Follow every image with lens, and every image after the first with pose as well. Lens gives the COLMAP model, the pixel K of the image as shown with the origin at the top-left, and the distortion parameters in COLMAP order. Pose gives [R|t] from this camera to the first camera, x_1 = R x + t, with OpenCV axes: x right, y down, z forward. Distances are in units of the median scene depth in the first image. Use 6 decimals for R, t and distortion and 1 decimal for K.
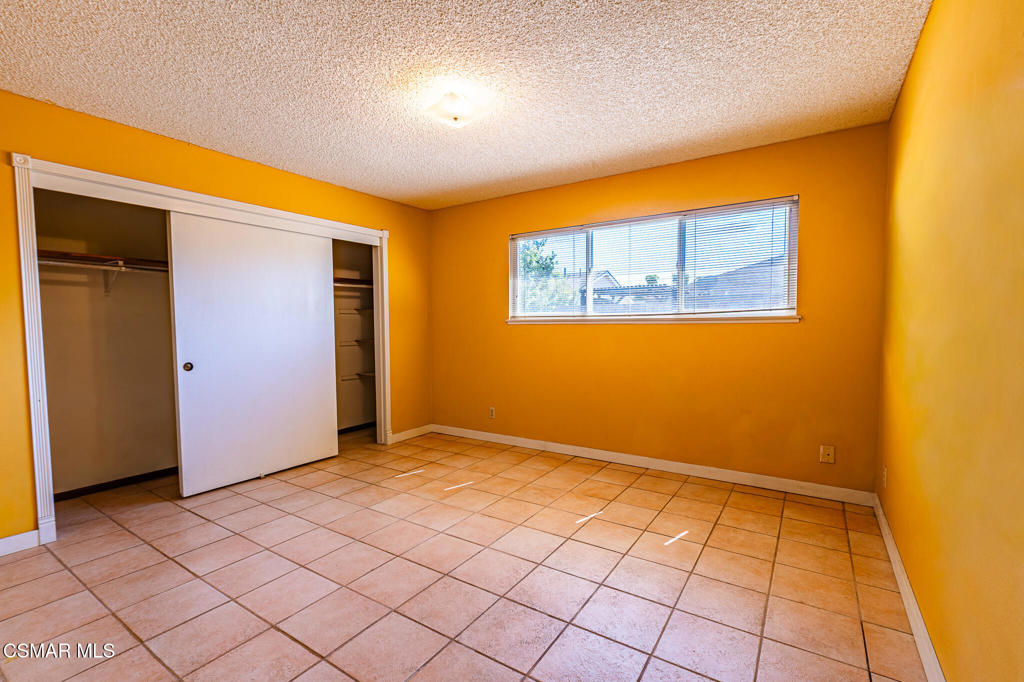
lens RADIAL K [[454.4, 0, 505.1], [0, 454.4, 344.4], [0, 0, 1]] dist [0.018561, 0.000338]
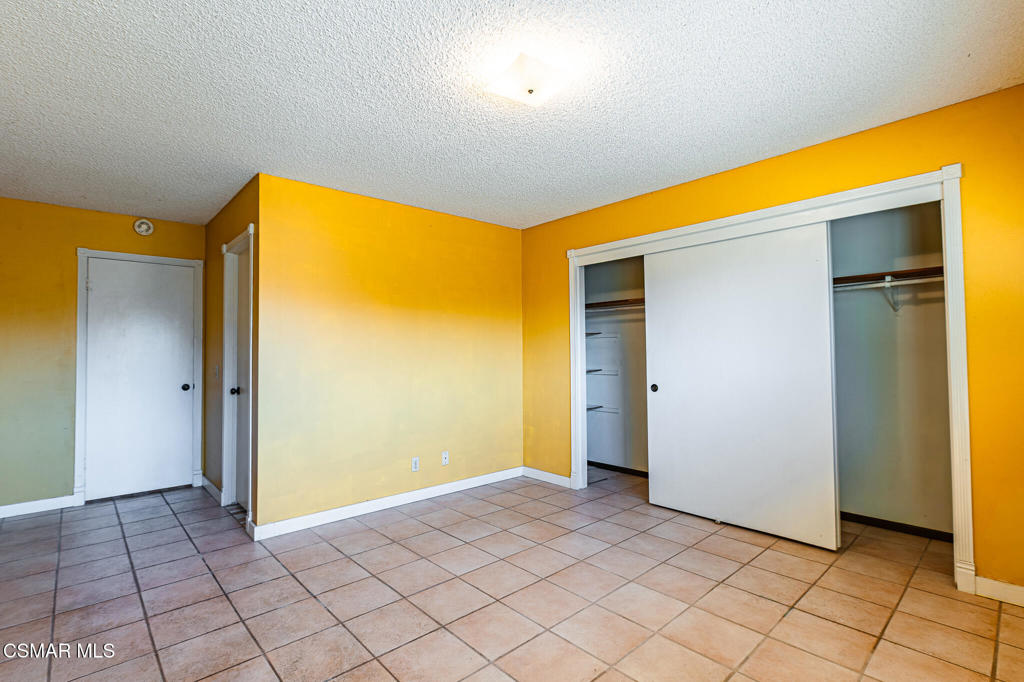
lens RADIAL K [[488.8, 0, 504.8], [0, 488.8, 339.6], [0, 0, 1]] dist [0.002437, 0.000188]
pose [[-0.246066, -0.013336, -0.969161, 0.565836], [-0.028119, 0.999583, -0.006616, -0.052112], [0.968845, 0.025624, -0.246339, 0.943708]]
